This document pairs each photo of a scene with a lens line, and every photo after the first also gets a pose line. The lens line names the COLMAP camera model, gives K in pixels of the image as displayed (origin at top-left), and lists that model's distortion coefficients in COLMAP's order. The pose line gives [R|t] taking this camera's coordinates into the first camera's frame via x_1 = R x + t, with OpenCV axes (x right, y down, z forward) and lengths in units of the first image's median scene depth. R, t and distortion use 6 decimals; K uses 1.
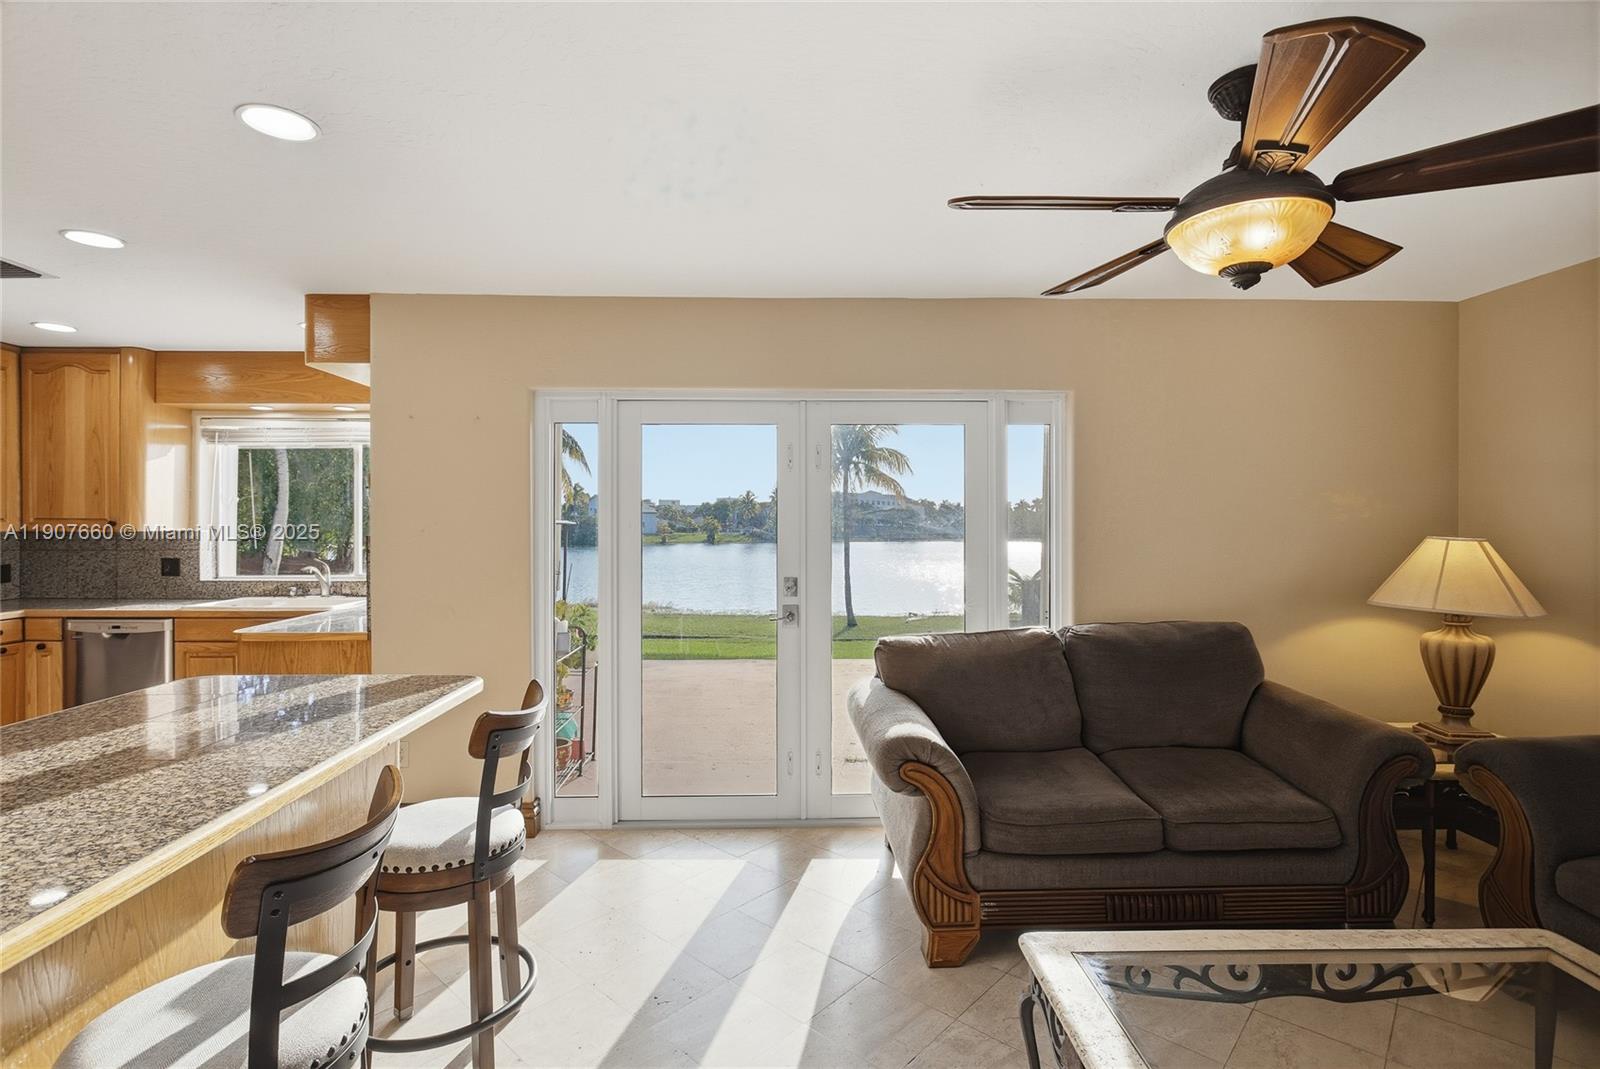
lens RADIAL K [[778.1, 0, 799.3], [0, 778.1, 523.9], [0, 0, 1]] dist [-0.013241, 0.005474]
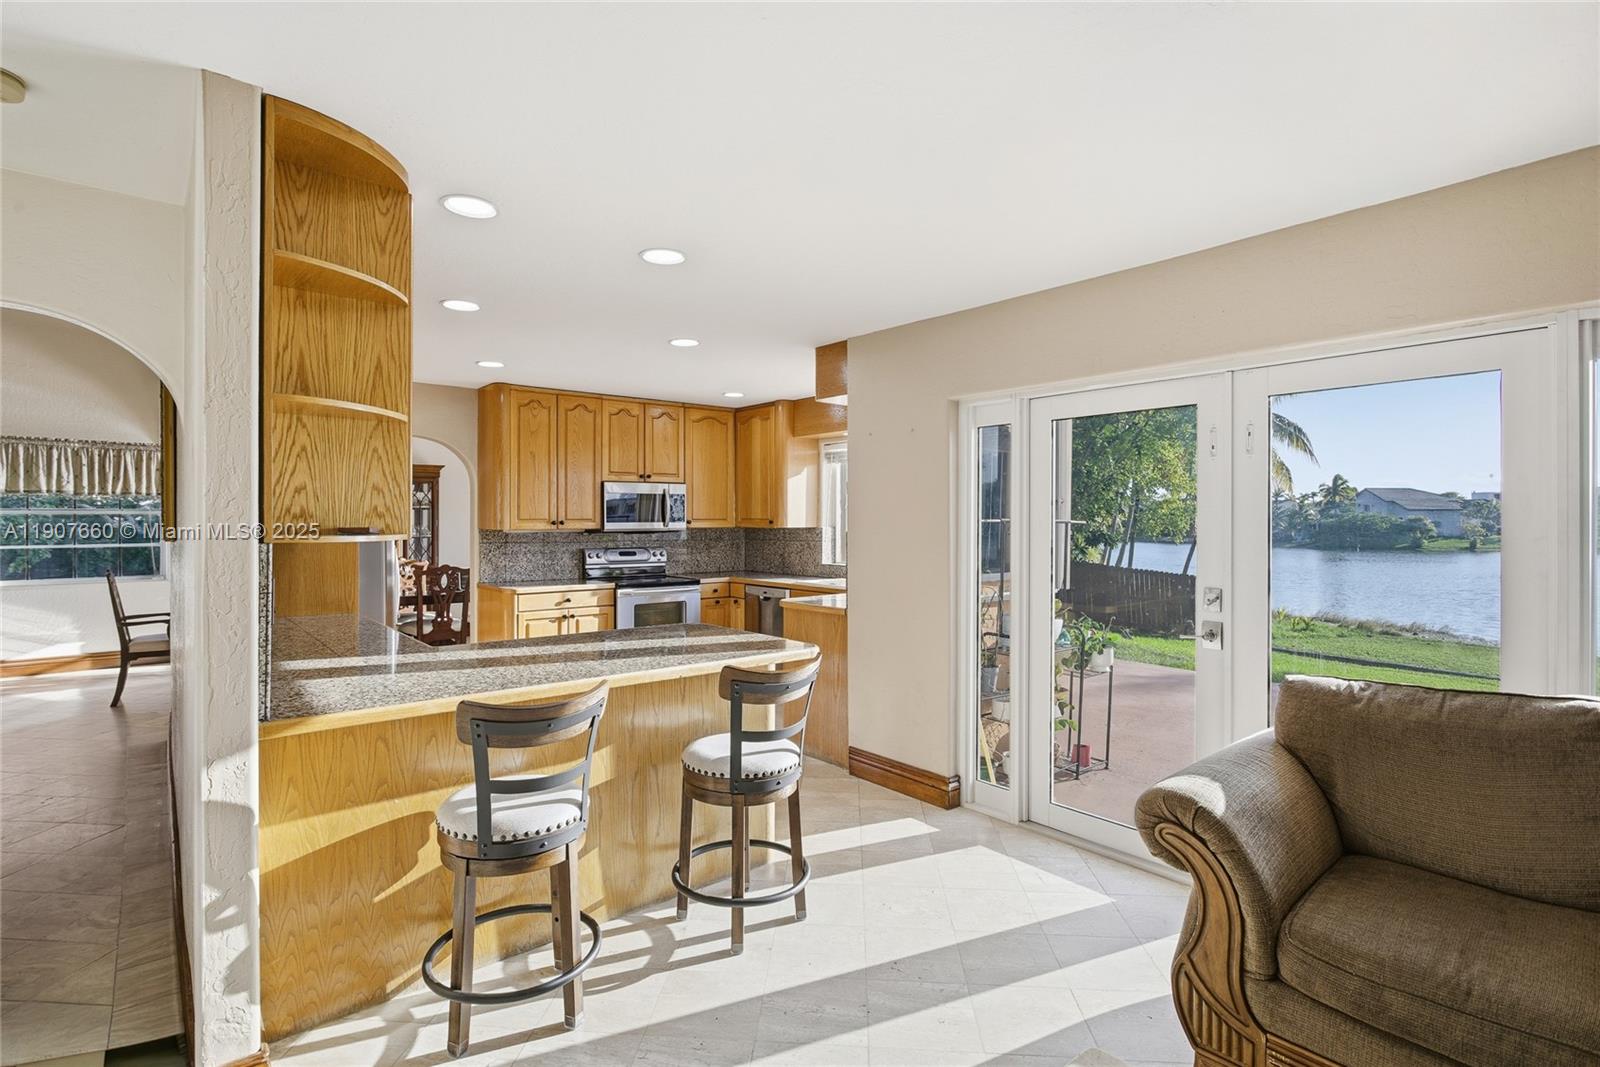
lens RADIAL K [[778.1, 0, 775.3], [0, 778.1, 525.5], [0, 0, 1]] dist [-0.013241, 0.005474]
pose [[0.606242, 0.004317, -0.795269, 0.304000], [-0.002069, 0.999990, 0.003851, 0.000202], [0.795278, -0.000689, 0.606245, 0.115576]]
